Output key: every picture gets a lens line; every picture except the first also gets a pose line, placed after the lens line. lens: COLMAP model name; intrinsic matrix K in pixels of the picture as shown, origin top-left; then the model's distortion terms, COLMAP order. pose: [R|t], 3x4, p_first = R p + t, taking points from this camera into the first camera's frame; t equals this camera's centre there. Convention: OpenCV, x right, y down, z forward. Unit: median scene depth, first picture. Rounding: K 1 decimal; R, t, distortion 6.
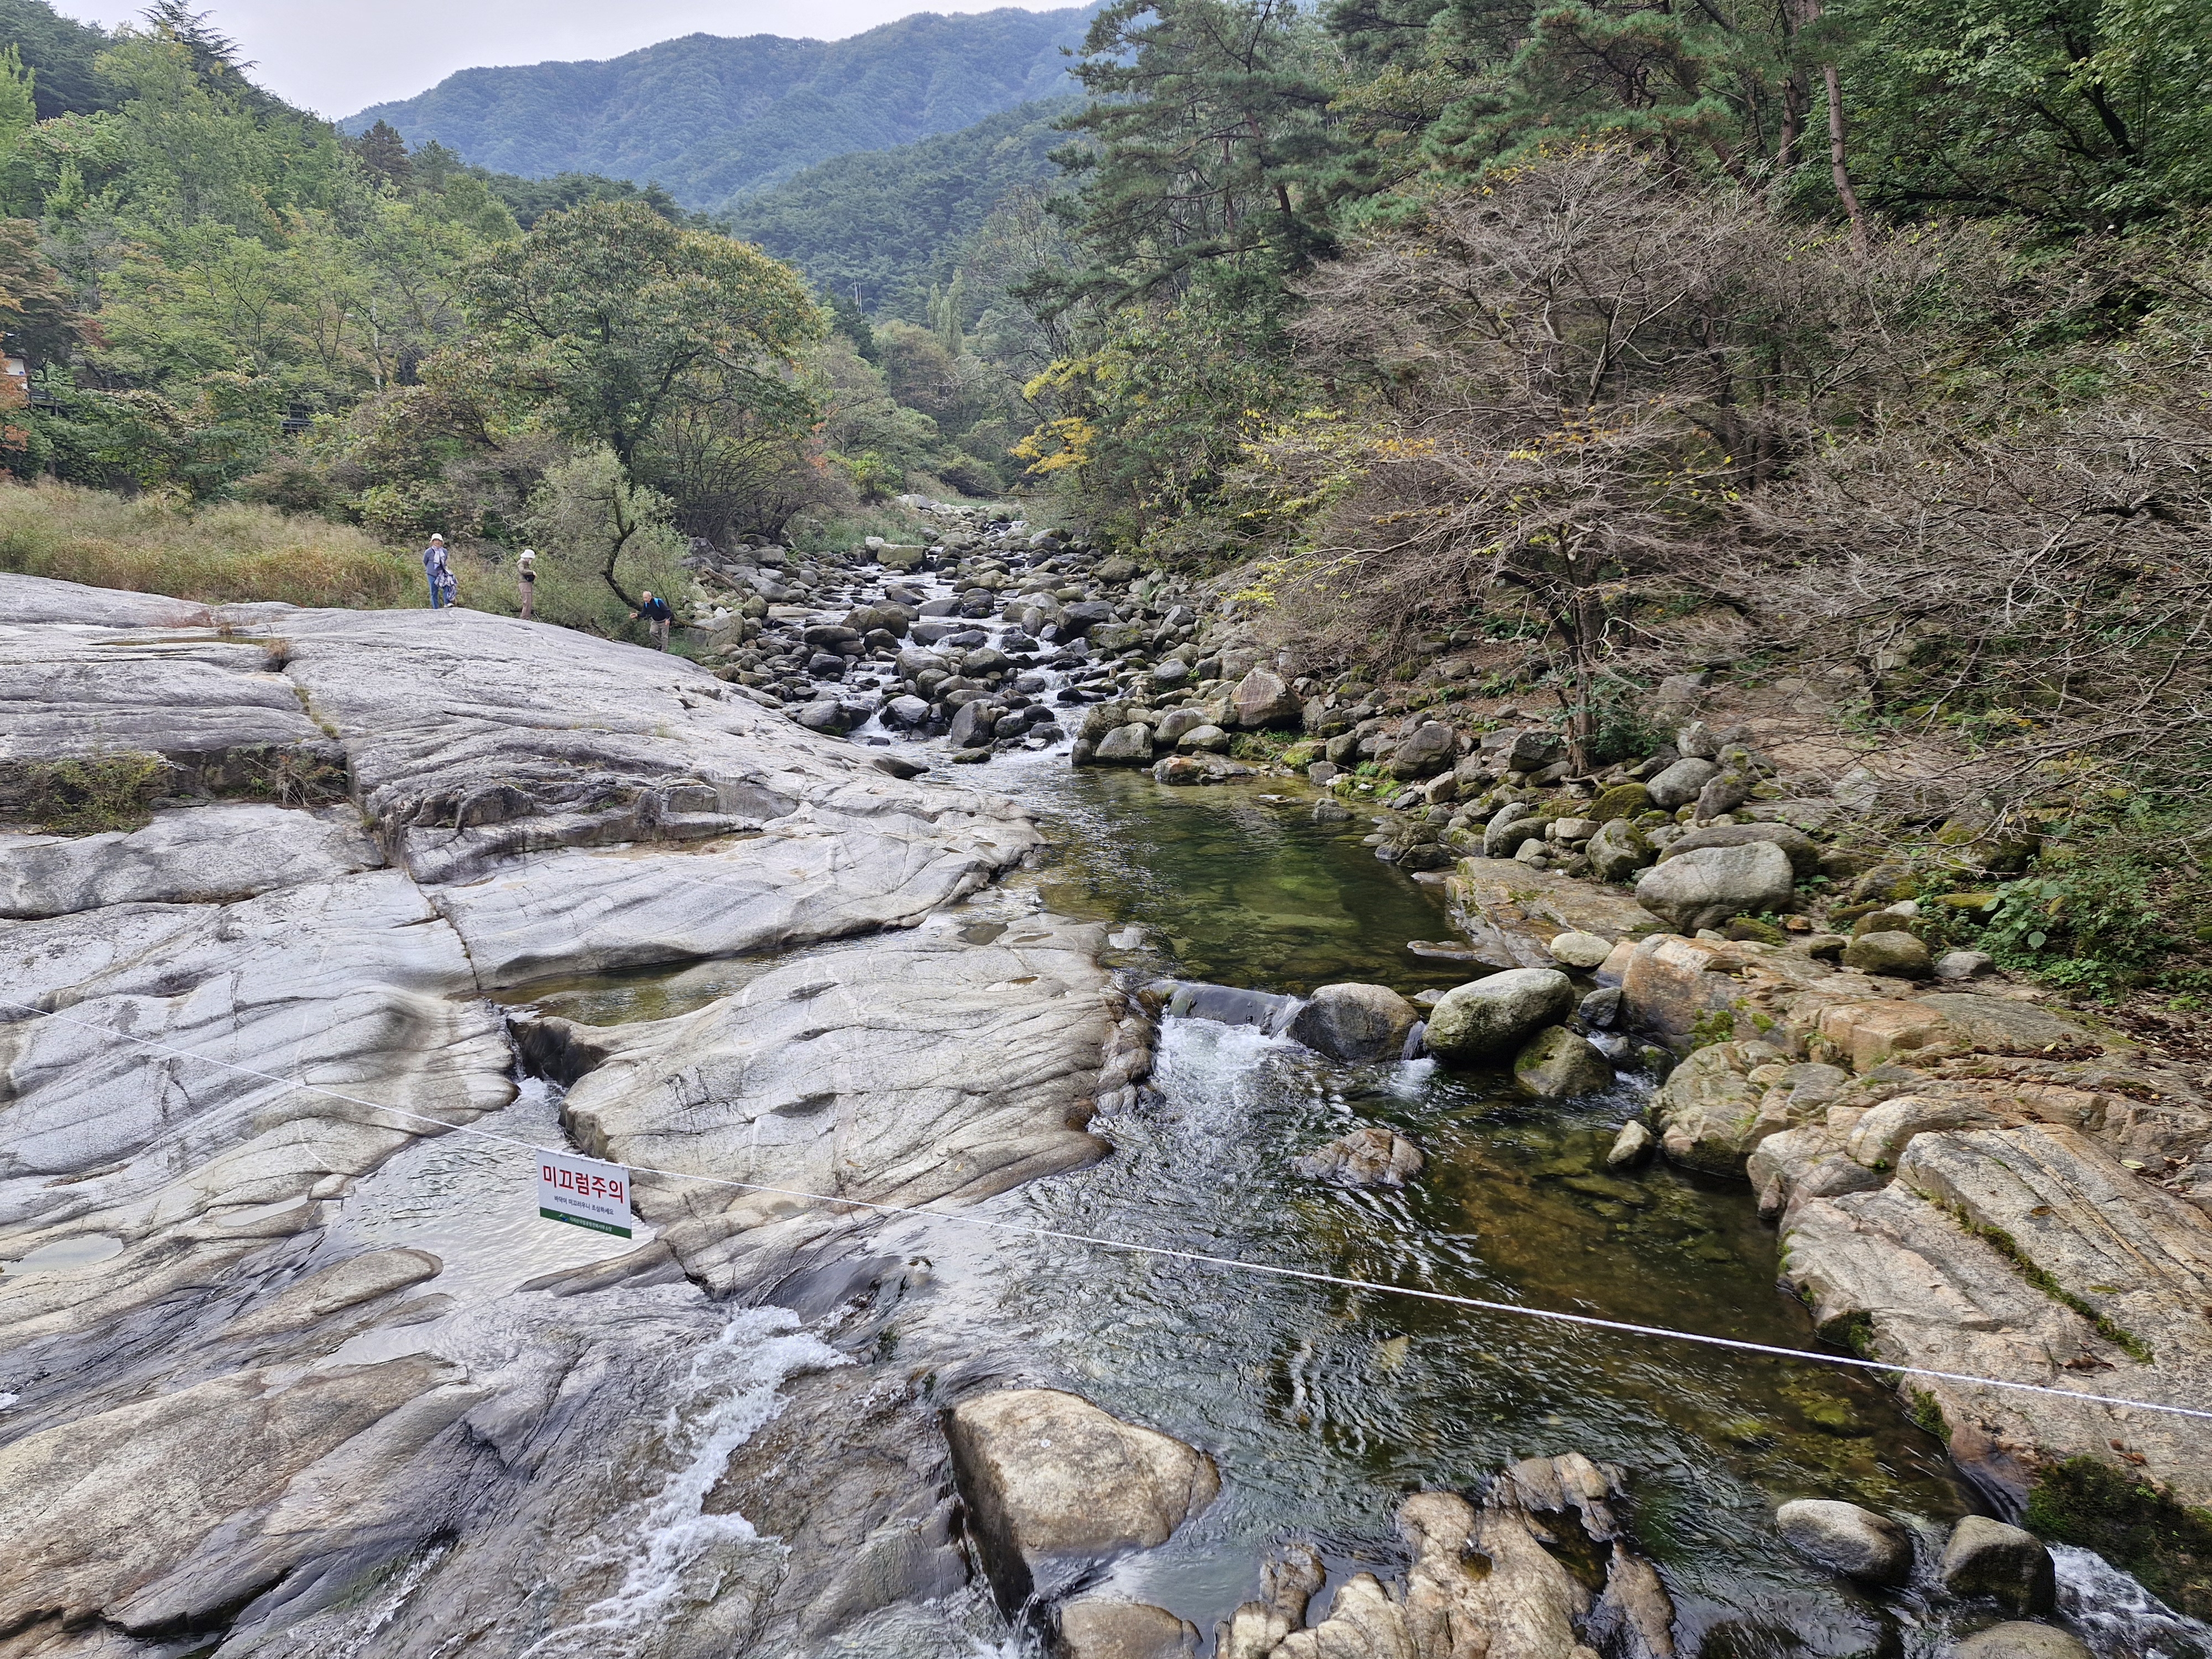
lens RADIAL K [[1530.5, 0, 1097.1], [0, 1530.5, 828.0], [0, 0, 1]] dist [0.053503, -0.050870]
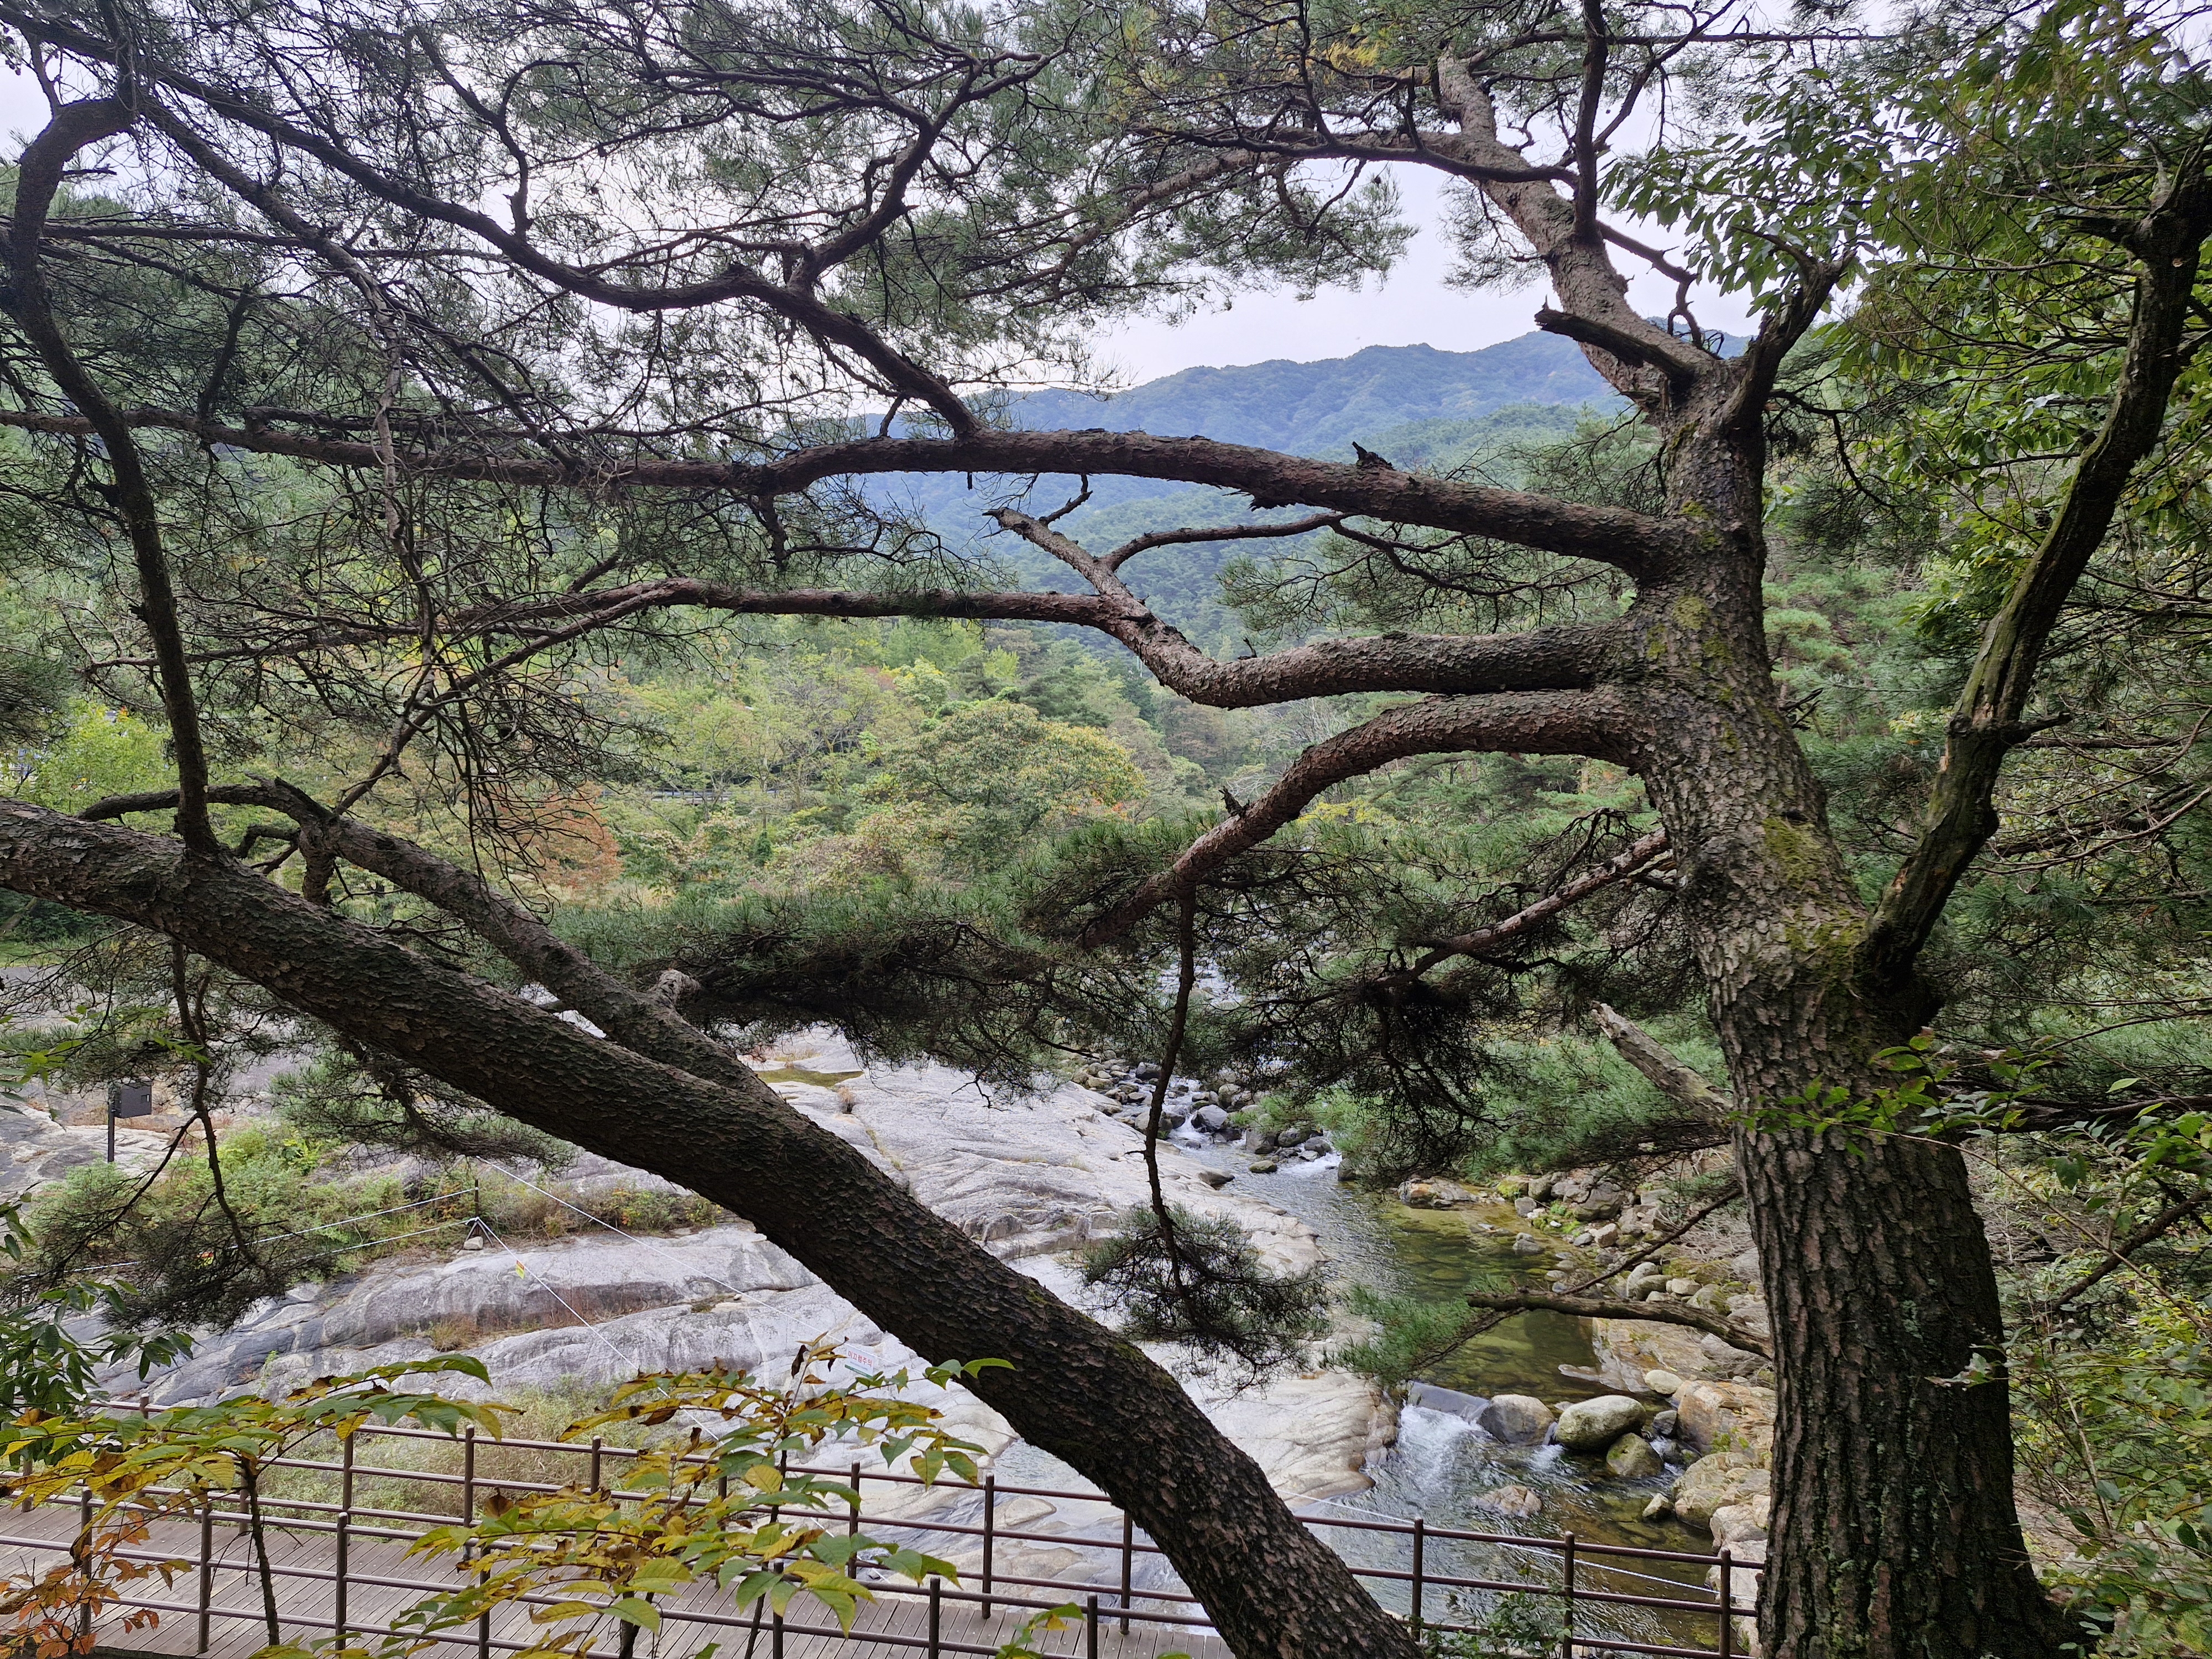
lens RADIAL K [[1530.5, 0, 1108.9], [0, 1530.5, 835.8], [0, 0, 1]] dist [0.053503, -0.050870]
pose [[0.987946, 0.033871, -0.151046, -0.042337], [-0.061071, 0.981905, -0.179257, -0.161212], [0.142241, 0.186321, 0.972138, -0.796857]]
